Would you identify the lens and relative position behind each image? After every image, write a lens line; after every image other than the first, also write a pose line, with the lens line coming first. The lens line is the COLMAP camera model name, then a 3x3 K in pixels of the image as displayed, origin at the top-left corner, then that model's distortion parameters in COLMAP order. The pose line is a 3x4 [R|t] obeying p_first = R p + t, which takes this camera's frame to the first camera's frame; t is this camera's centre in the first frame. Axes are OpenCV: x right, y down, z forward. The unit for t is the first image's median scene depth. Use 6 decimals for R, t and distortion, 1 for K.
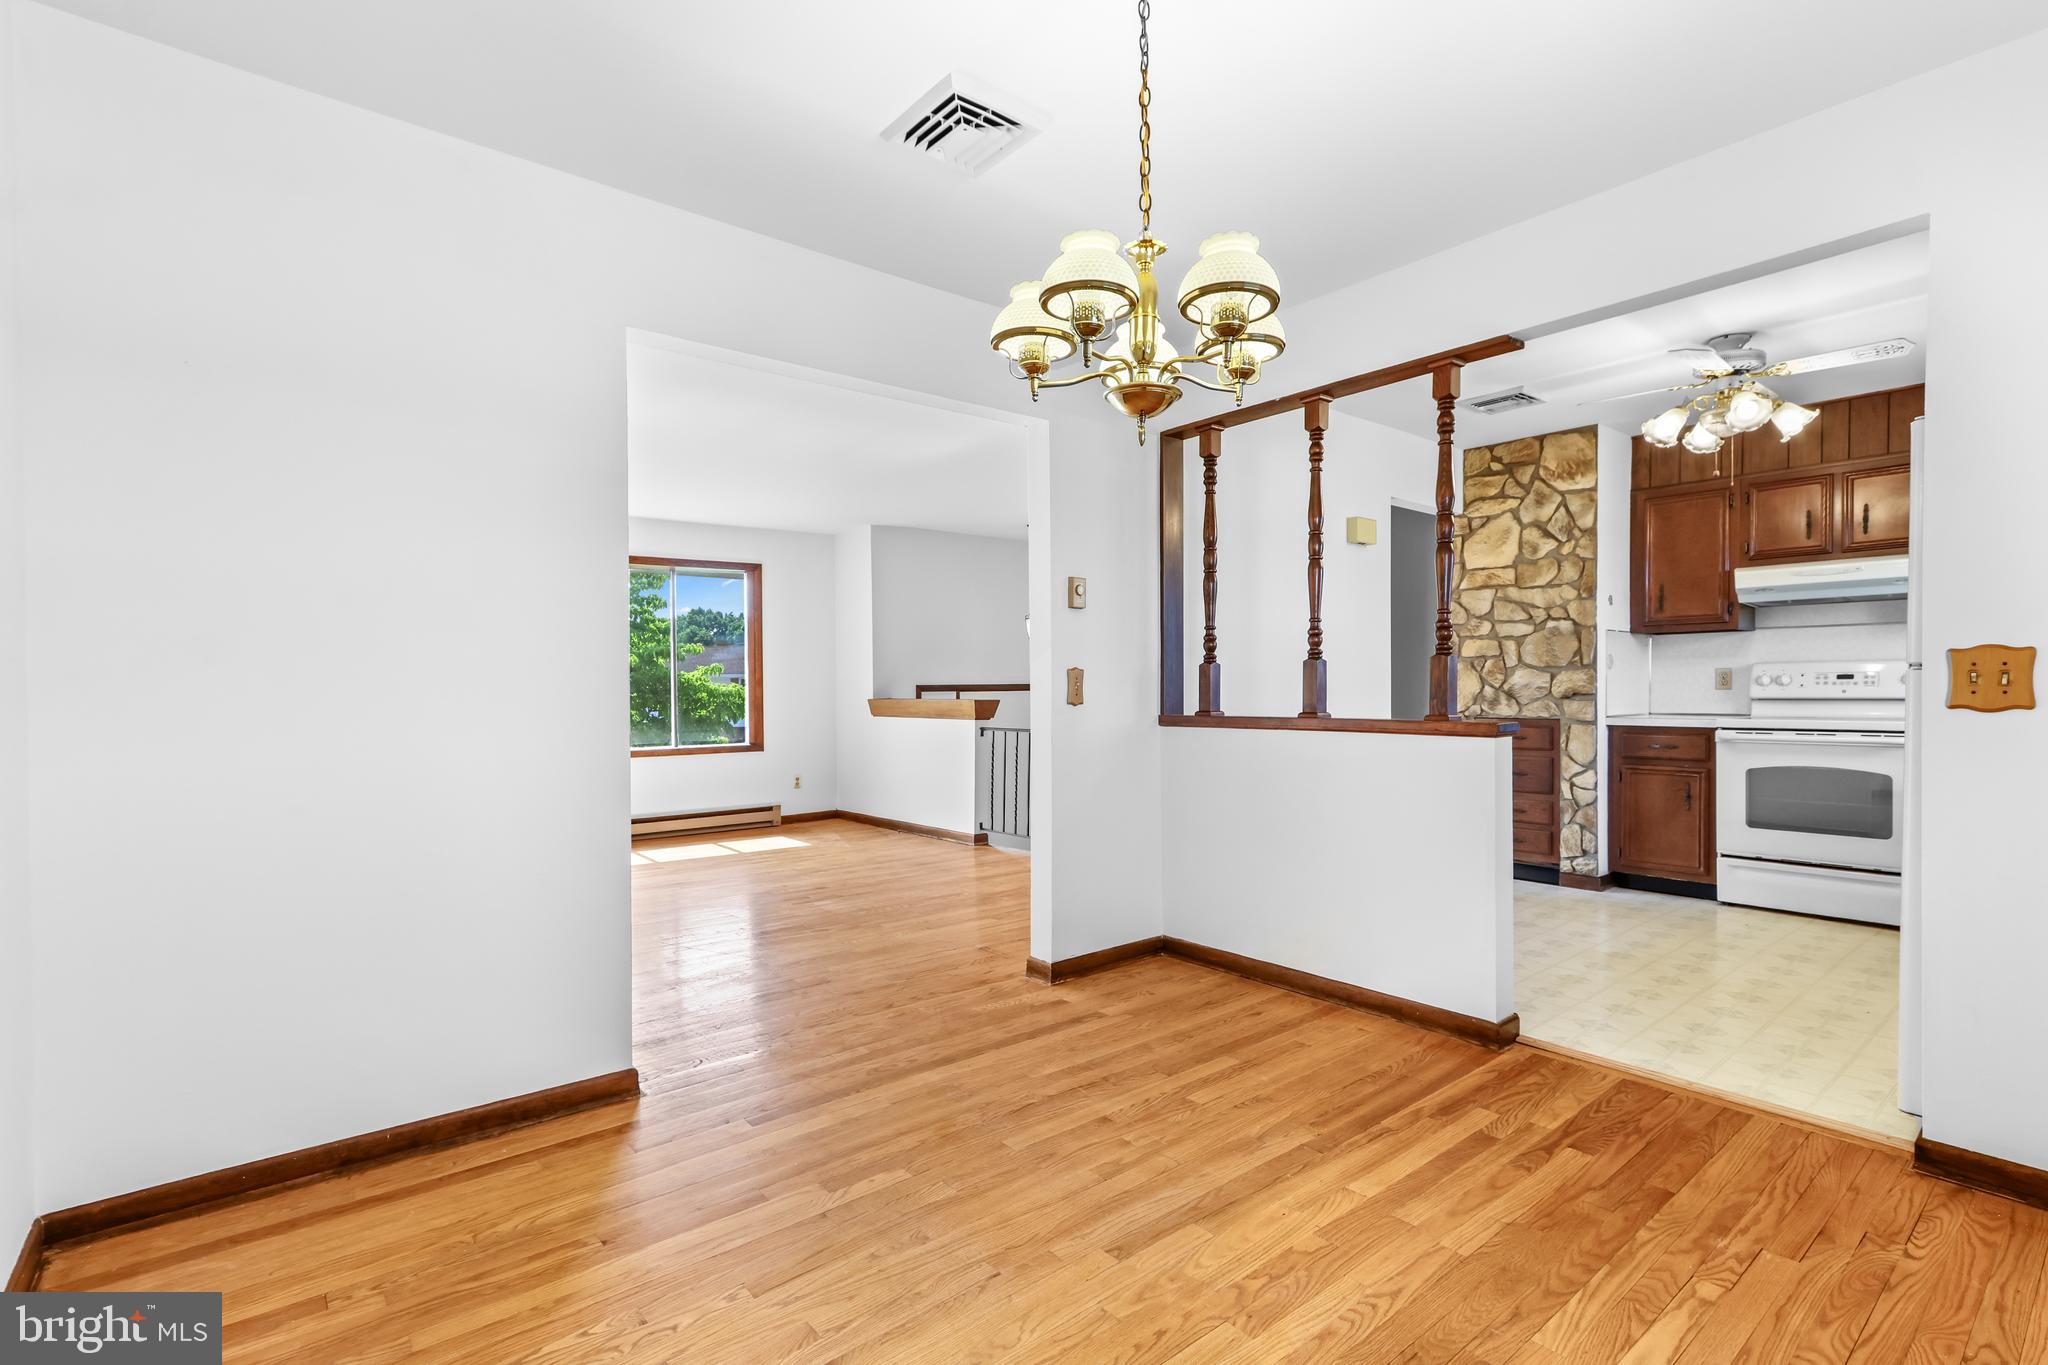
lens RADIAL K [[943.1, 0, 1002.9], [0, 943.1, 708.6], [0, 0, 1]] dist [-0.002178, 0.004261]
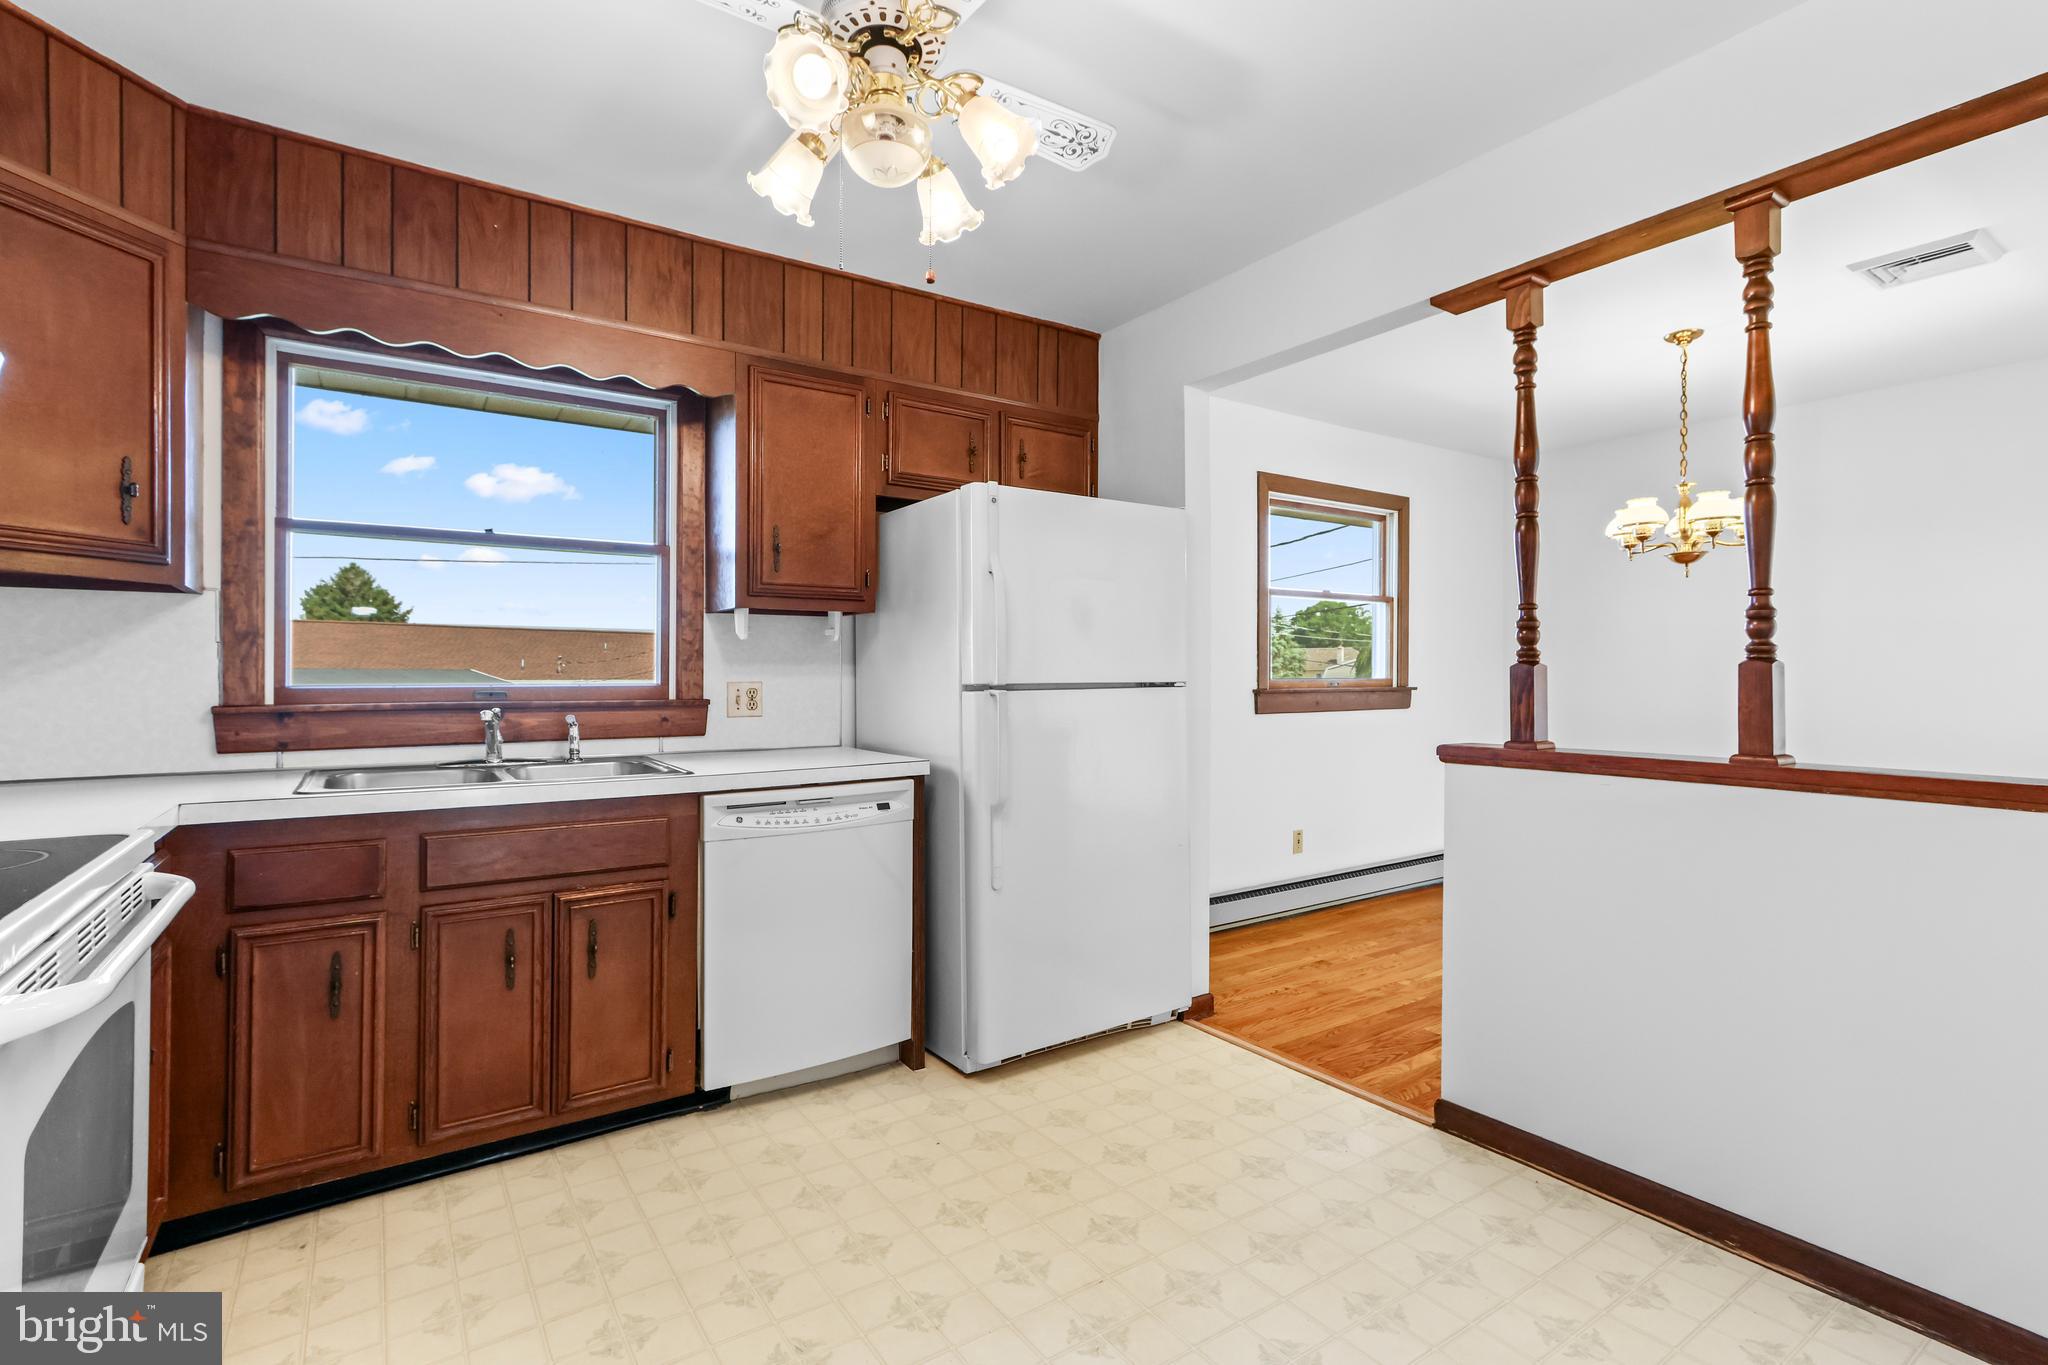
lens RADIAL K [[943.1, 0, 1011.5], [0, 943.1, 670.3], [0, 0, 1]] dist [-0.002178, 0.004261]
pose [[-0.996673, 0.007759, 0.081133, 0.493186], [0.009147, 0.999818, 0.016759, -0.041185], [-0.080988, 0.017445, -0.996562, 1.076021]]
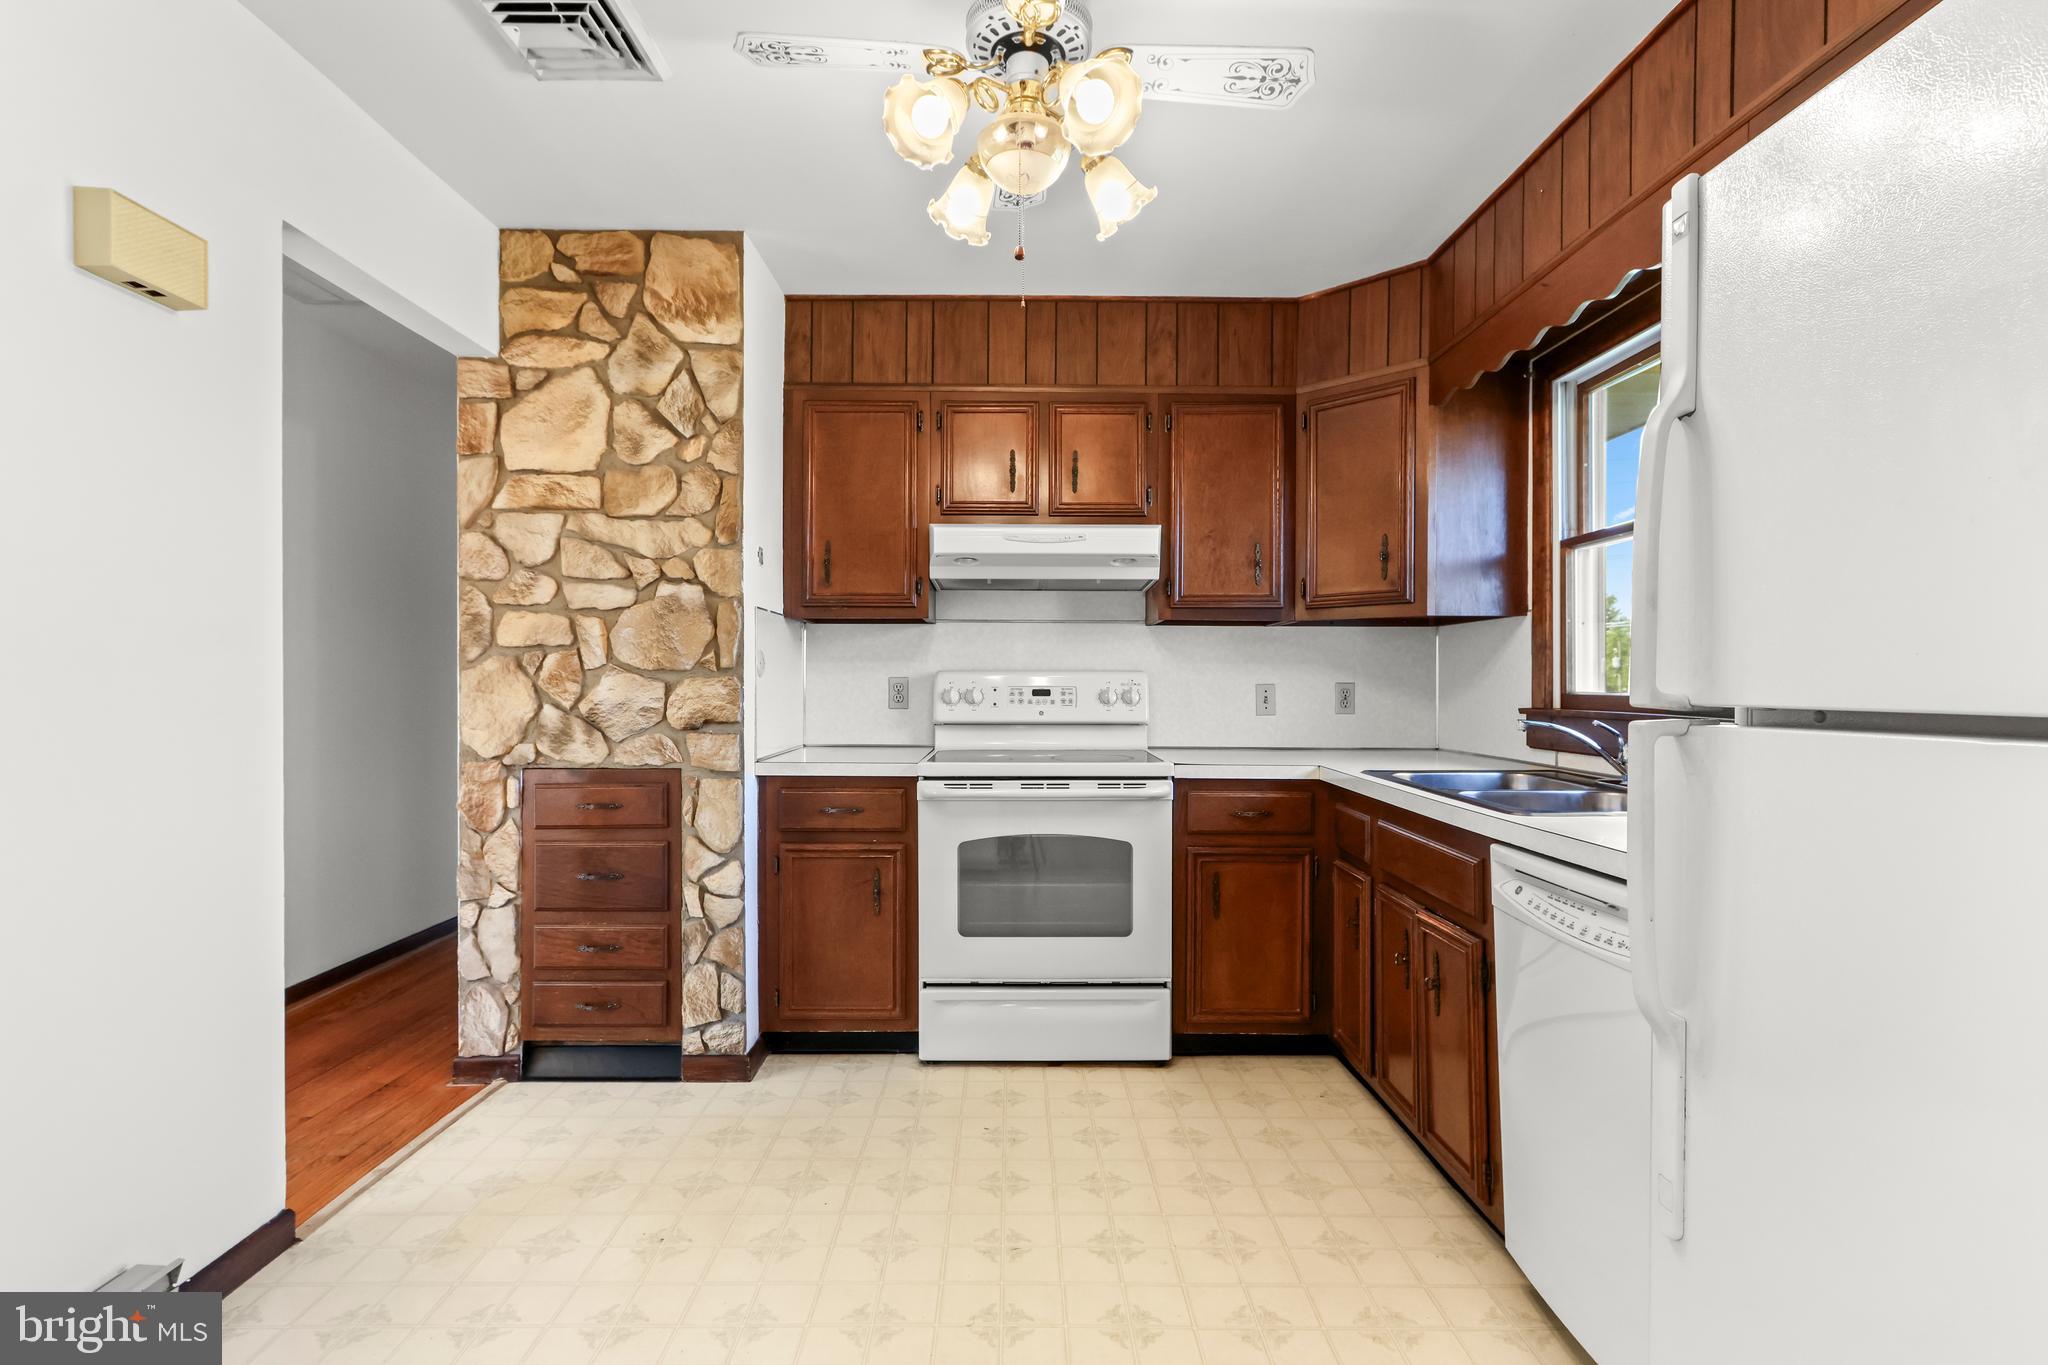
lens RADIAL K [[943.1, 0, 1018.4], [0, 943.1, 685.1], [0, 0, 1]] dist [-0.002178, 0.004261]
pose [[0.618761, 0.006181, 0.785555, 0.294070], [0.009032, 0.999847, -0.014982, -0.026965], [-0.785527, 0.016365, 0.618611, 0.527735]]
